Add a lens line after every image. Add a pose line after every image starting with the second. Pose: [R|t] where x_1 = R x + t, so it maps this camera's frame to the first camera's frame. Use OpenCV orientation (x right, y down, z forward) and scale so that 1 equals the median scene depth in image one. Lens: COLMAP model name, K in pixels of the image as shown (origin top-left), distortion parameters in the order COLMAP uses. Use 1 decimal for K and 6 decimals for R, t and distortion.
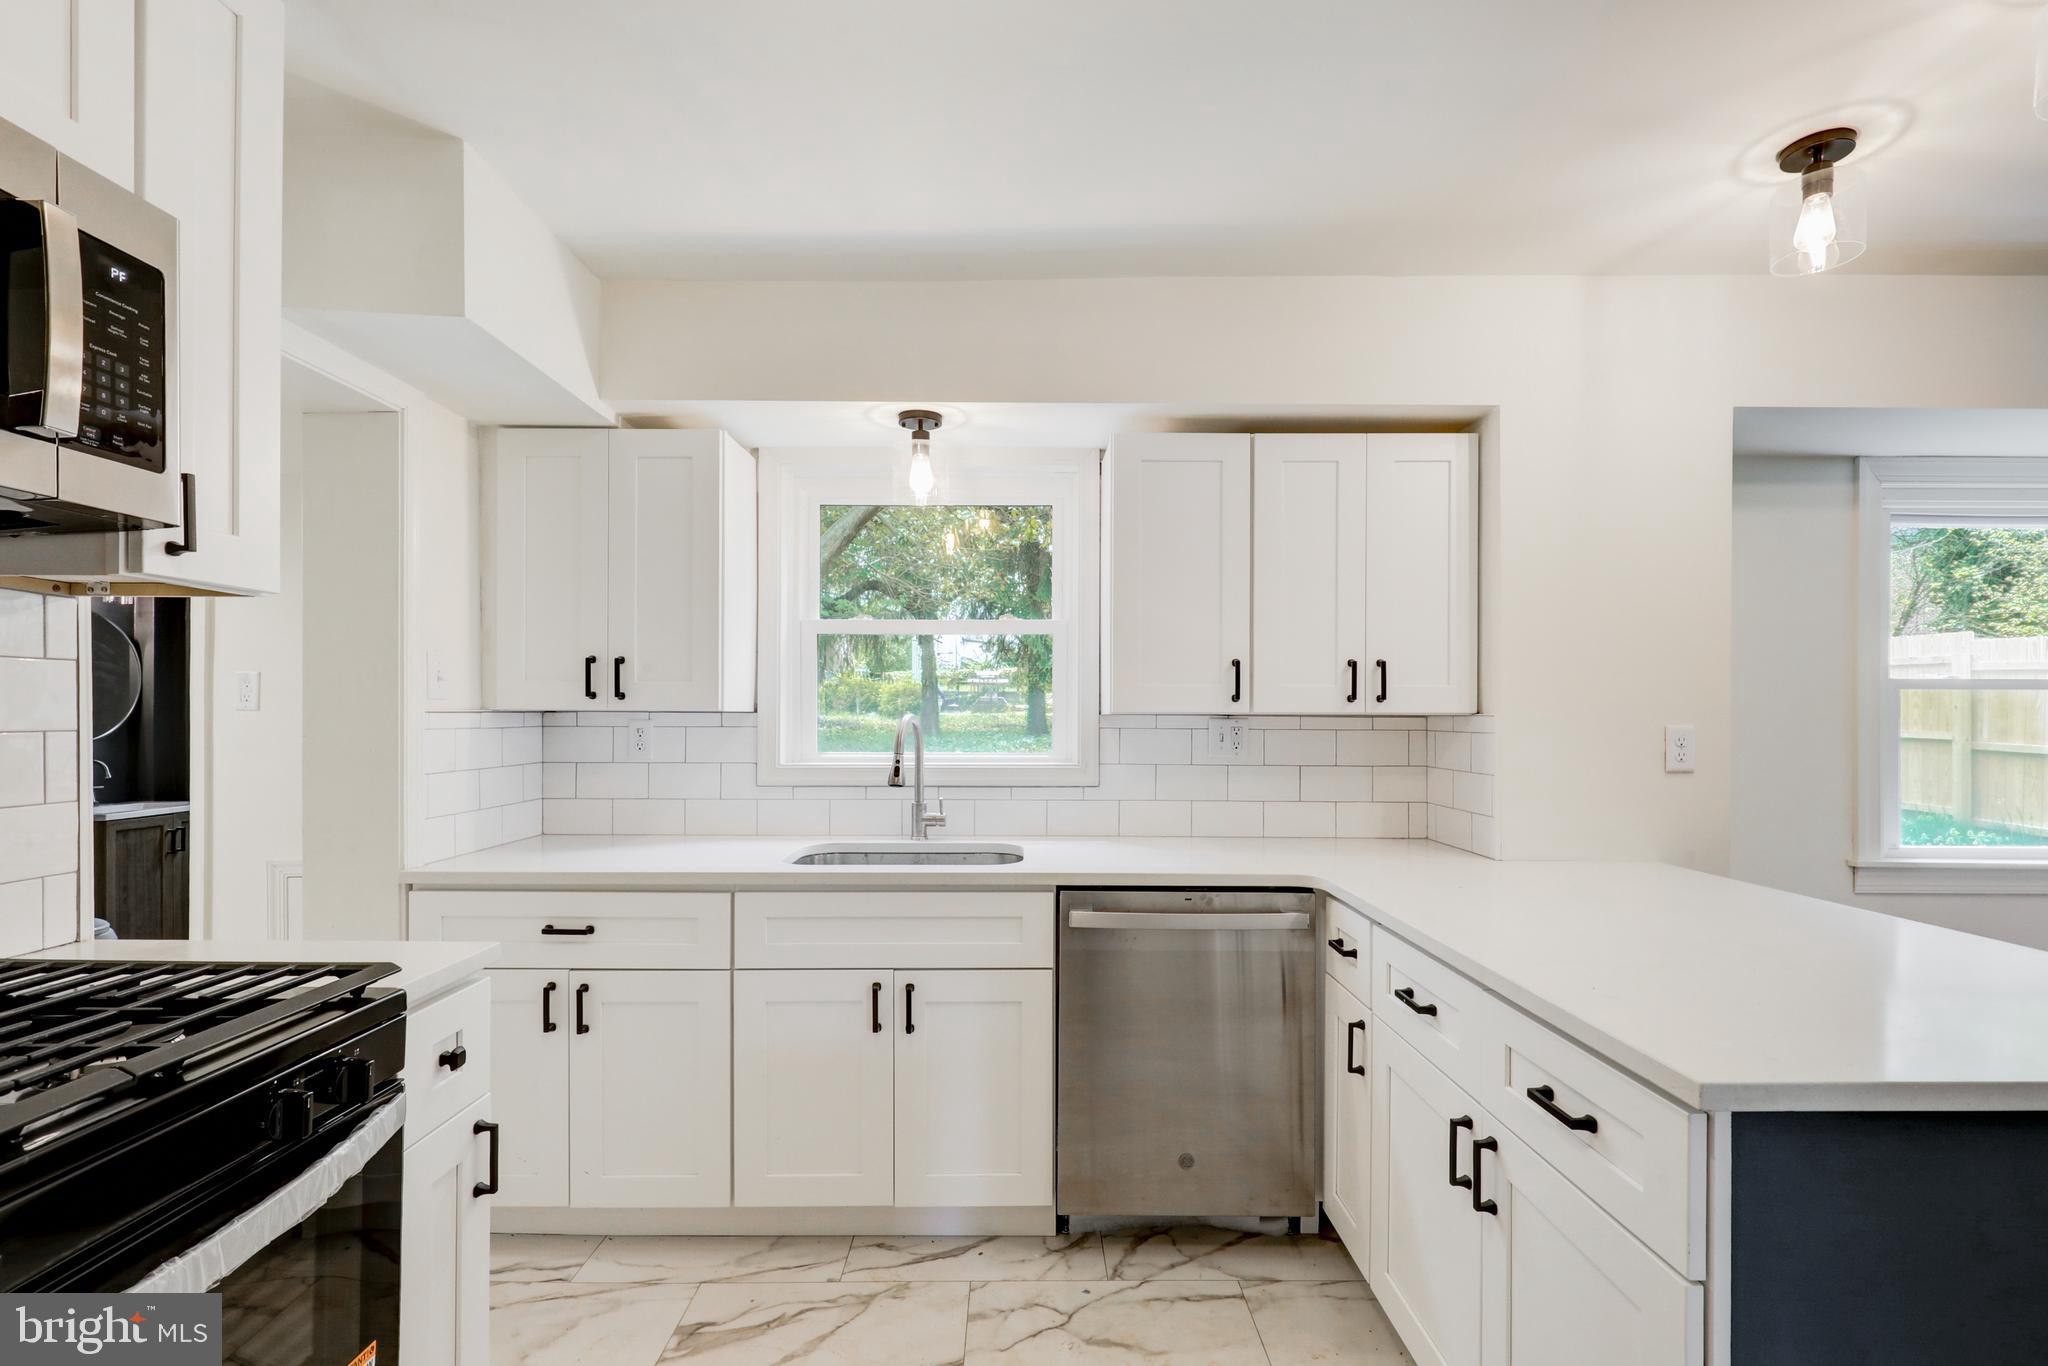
lens RADIAL K [[935.1, 0, 1032.5], [0, 935.1, 716.6], [0, 0, 1]] dist [-0.001120, -0.000016]
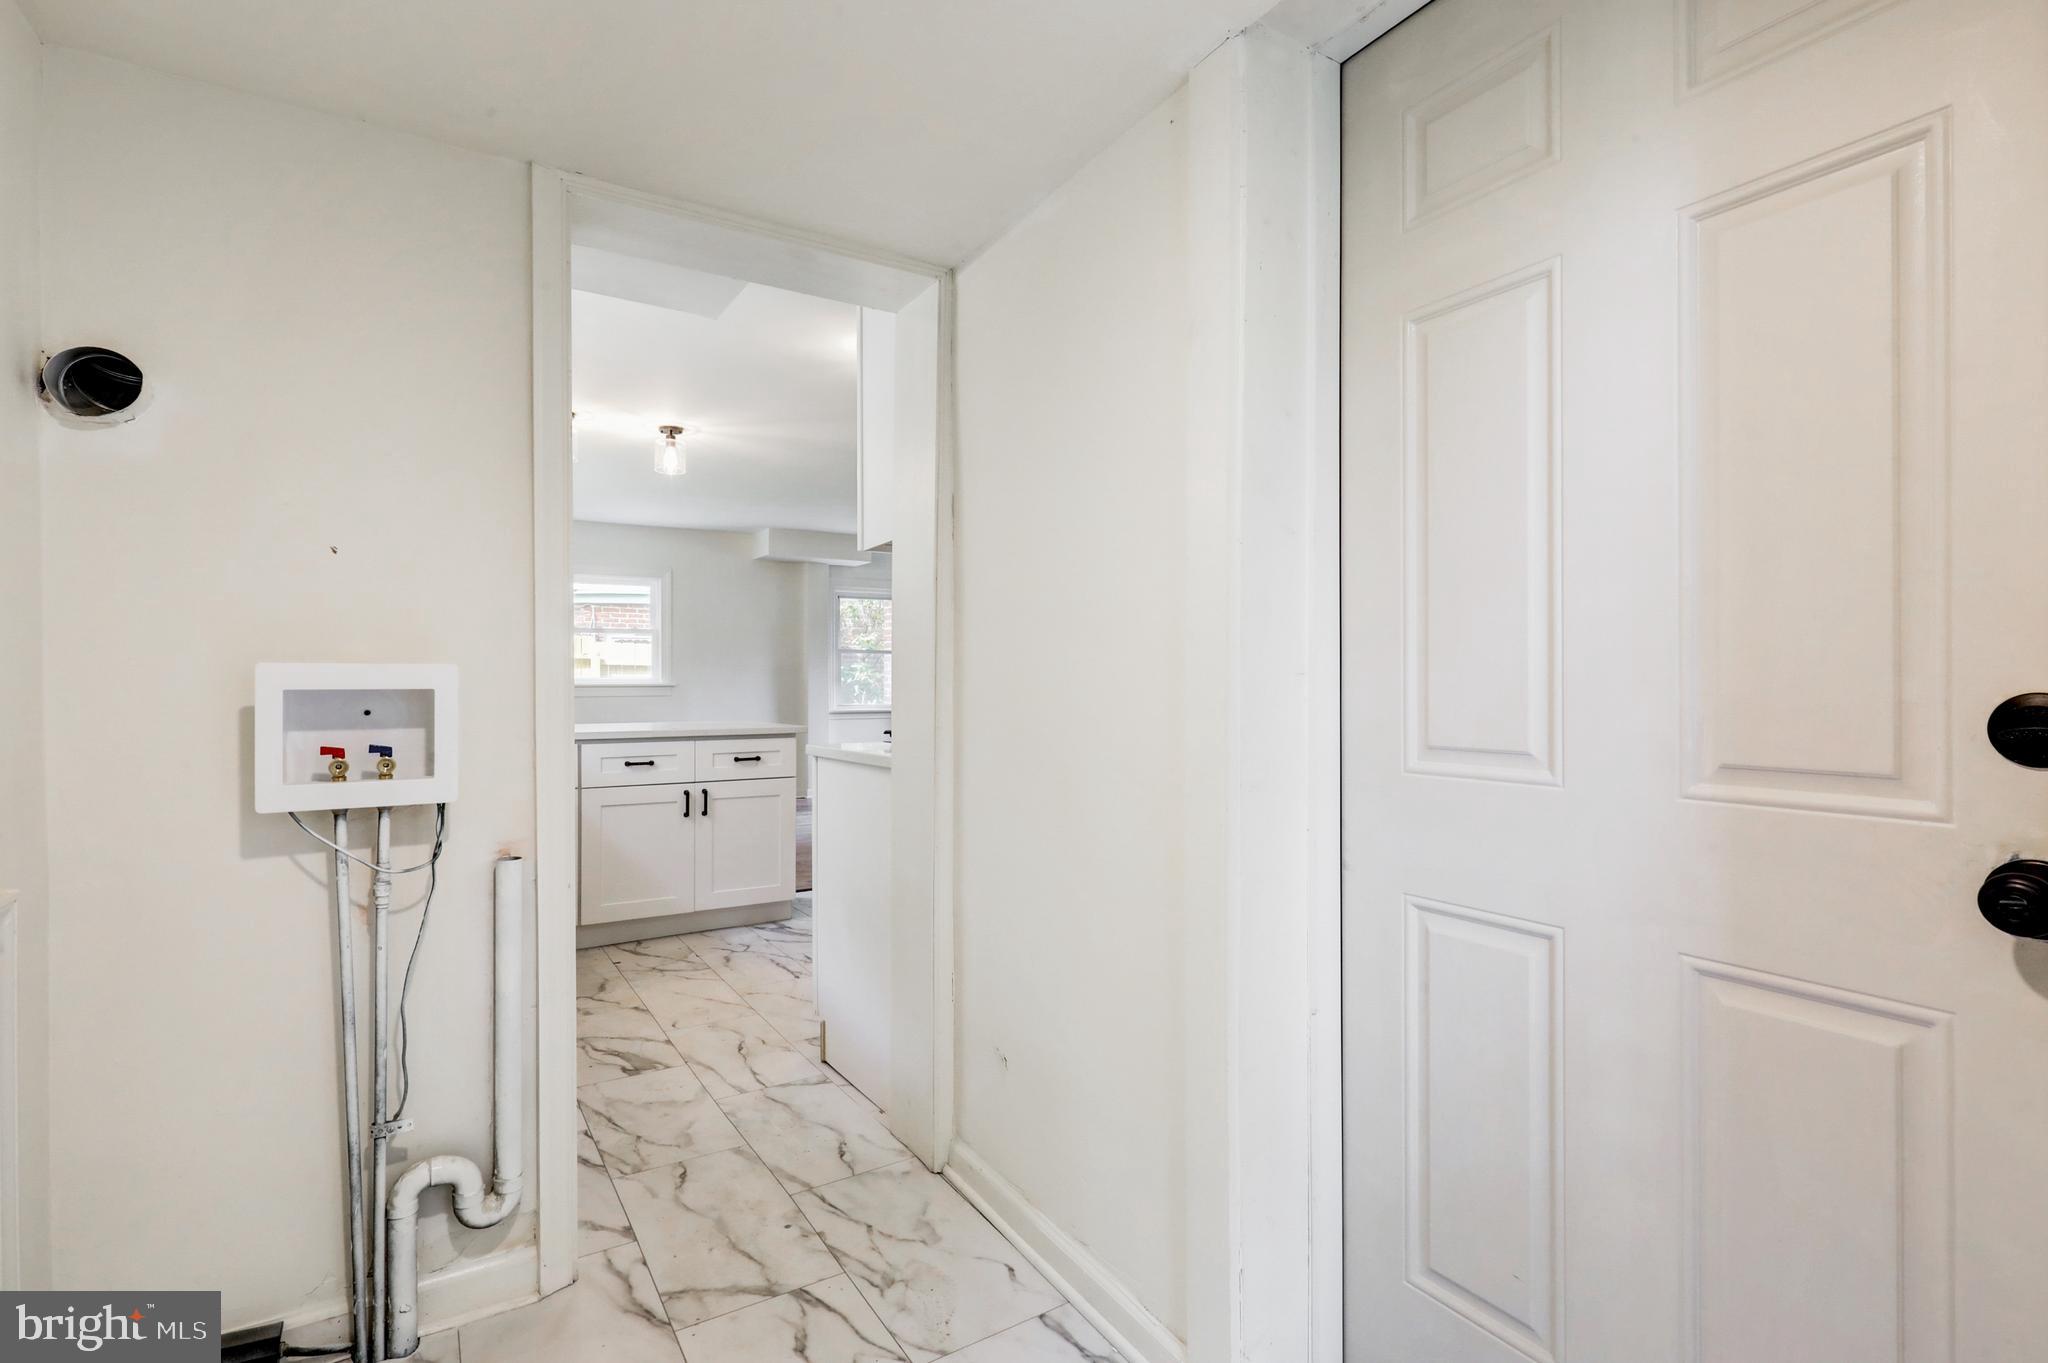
lens RADIAL K [[942.2, 0, 1035.1], [0, 942.2, 687.7], [0, 0, 1]] dist [-0.000233, 0.000551]
pose [[-0.534390, -0.005466, 0.845221, -1.614689], [0.001022, 0.999974, 0.007114, 0.075975], [-0.845238, 0.004665, -0.534370, 1.083626]]
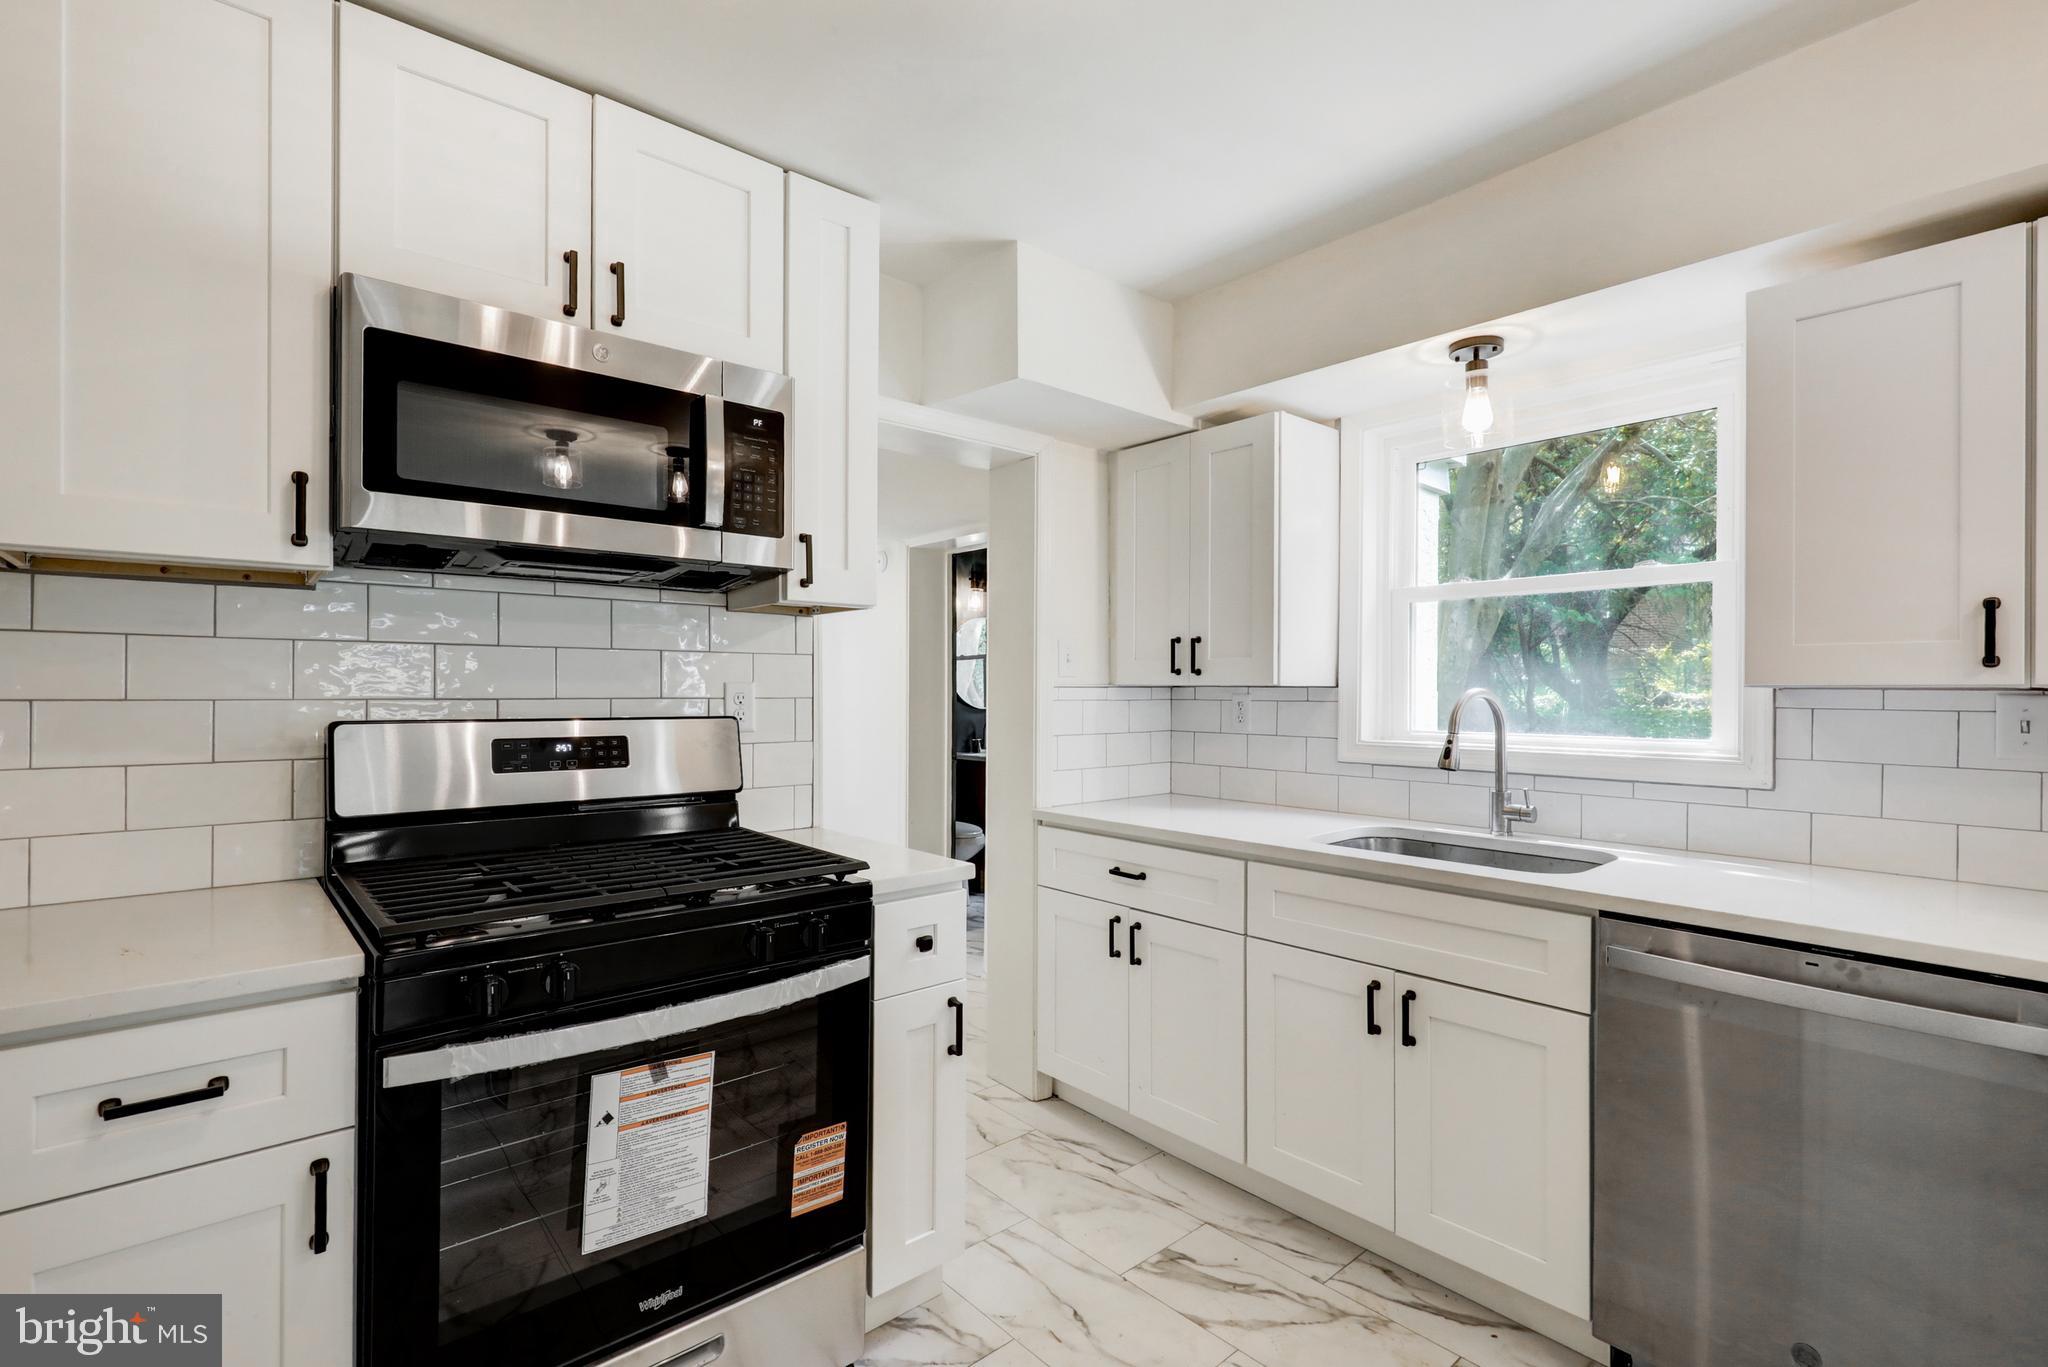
lens RADIAL K [[942.2, 0, 1035.1], [0, 942.2, 689.7], [0, 0, 1]] dist [-0.000233, 0.000551]
pose [[0.656389, -0.001020, -0.754422, 0.310425], [-0.002289, 0.999992, -0.003344, 0.003108], [0.754419, 0.003922, 0.656381, 0.139555]]
